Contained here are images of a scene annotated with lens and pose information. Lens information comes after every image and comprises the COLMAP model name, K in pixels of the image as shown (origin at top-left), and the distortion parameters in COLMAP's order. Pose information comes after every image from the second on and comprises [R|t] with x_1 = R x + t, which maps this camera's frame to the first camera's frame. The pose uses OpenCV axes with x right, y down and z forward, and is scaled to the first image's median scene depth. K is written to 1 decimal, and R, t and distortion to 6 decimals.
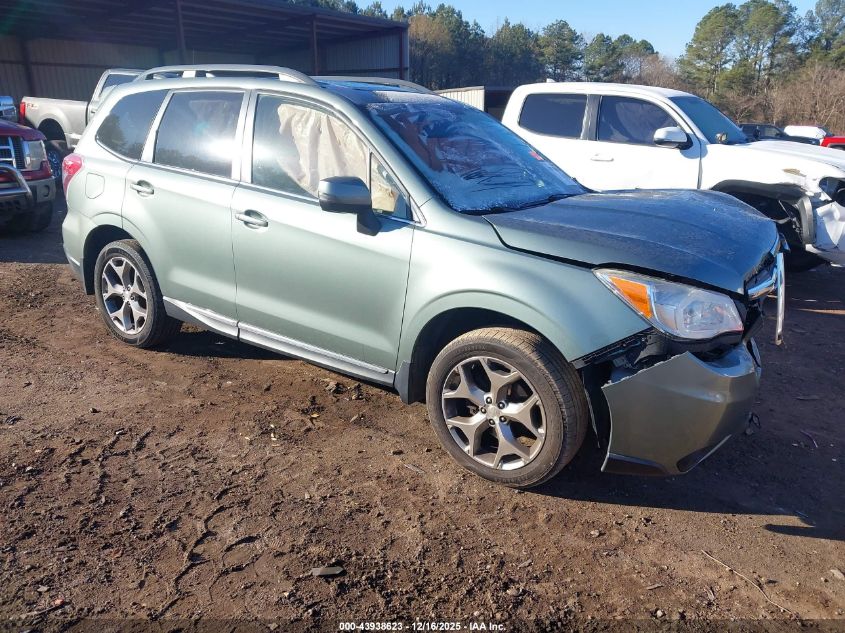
lens RADIAL K [[692.5, 0, 424.0], [0, 692.5, 322.9], [0, 0, 1]] dist [0.018422, -0.007118]
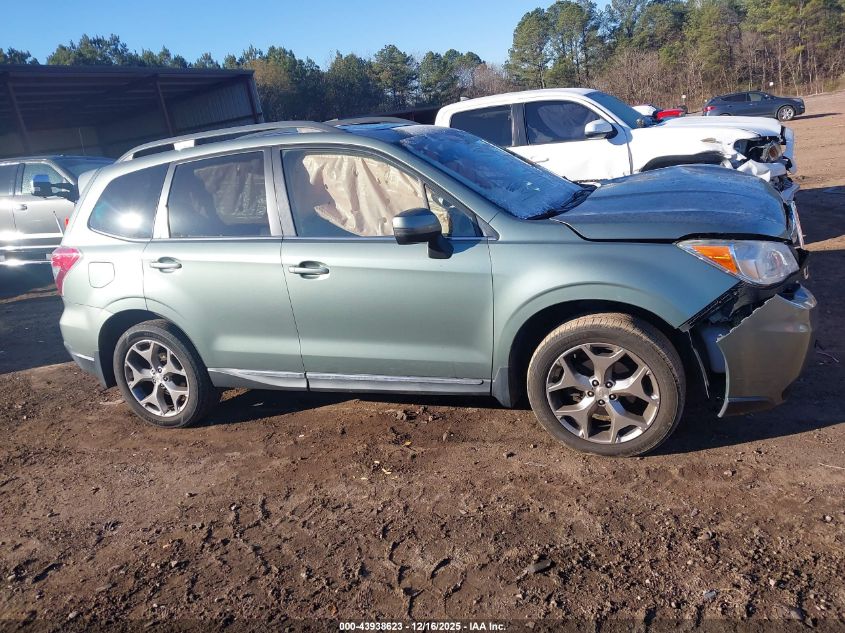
lens RADIAL K [[696.1, 0, 422.5], [0, 696.1, 316.5], [0, 0, 1]] dist [0.014503, -0.001382]
pose [[0.959293, -0.215162, 0.182928, -0.289240], [0.223768, 0.974253, -0.027537, -0.016921], [-0.172293, 0.067349, 0.982741, -0.028291]]
